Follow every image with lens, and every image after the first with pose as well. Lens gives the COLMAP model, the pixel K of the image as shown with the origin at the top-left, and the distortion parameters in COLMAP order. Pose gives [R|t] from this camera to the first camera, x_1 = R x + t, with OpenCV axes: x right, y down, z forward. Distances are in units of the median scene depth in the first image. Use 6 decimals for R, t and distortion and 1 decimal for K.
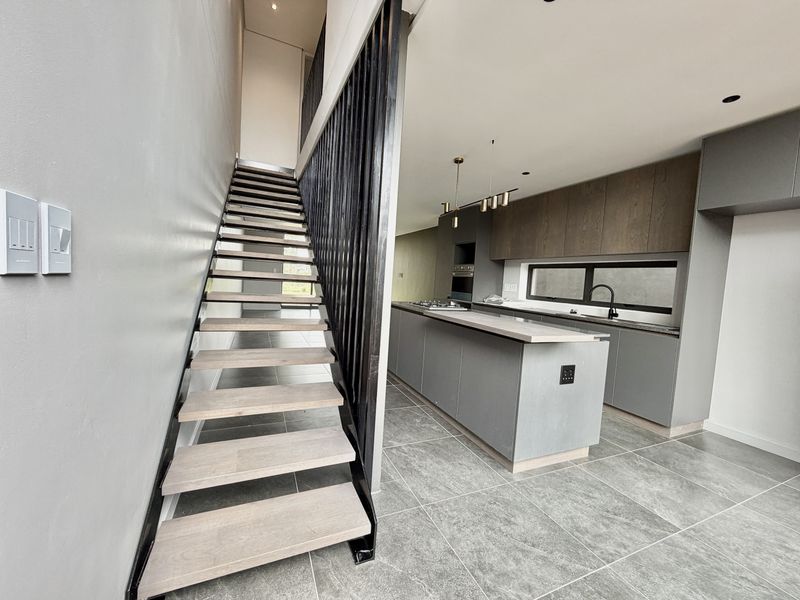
lens RADIAL K [[319.2, 0, 400.8], [0, 319.2, 300.7], [0, 0, 1]] dist [0.000203, -0.000213]
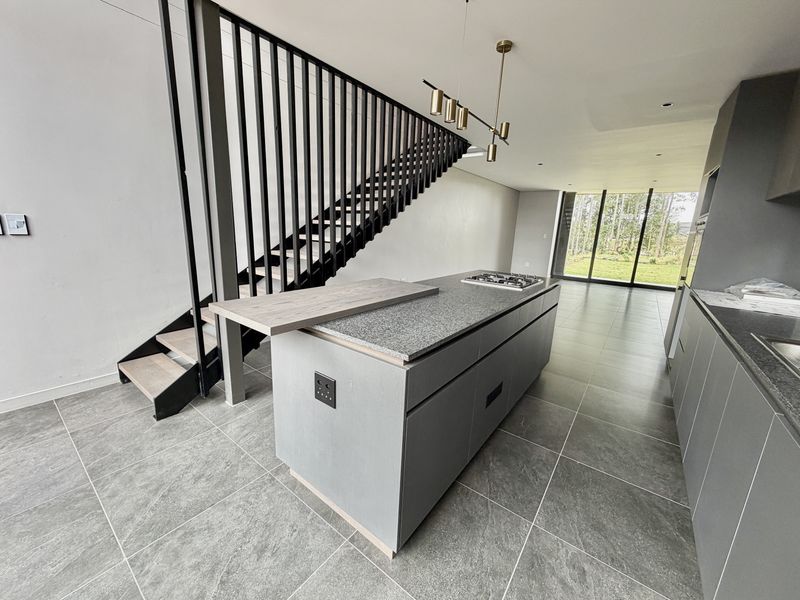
lens RADIAL K [[319.2, 0, 401.6], [0, 319.2, 299.7], [0, 0, 1]] dist [0.000203, -0.000213]
pose [[0.476991, 0.149689, -0.866068, 1.560931], [-0.065489, 0.988704, 0.134817, -0.058261], [0.876465, -0.007588, 0.481406, 1.160243]]
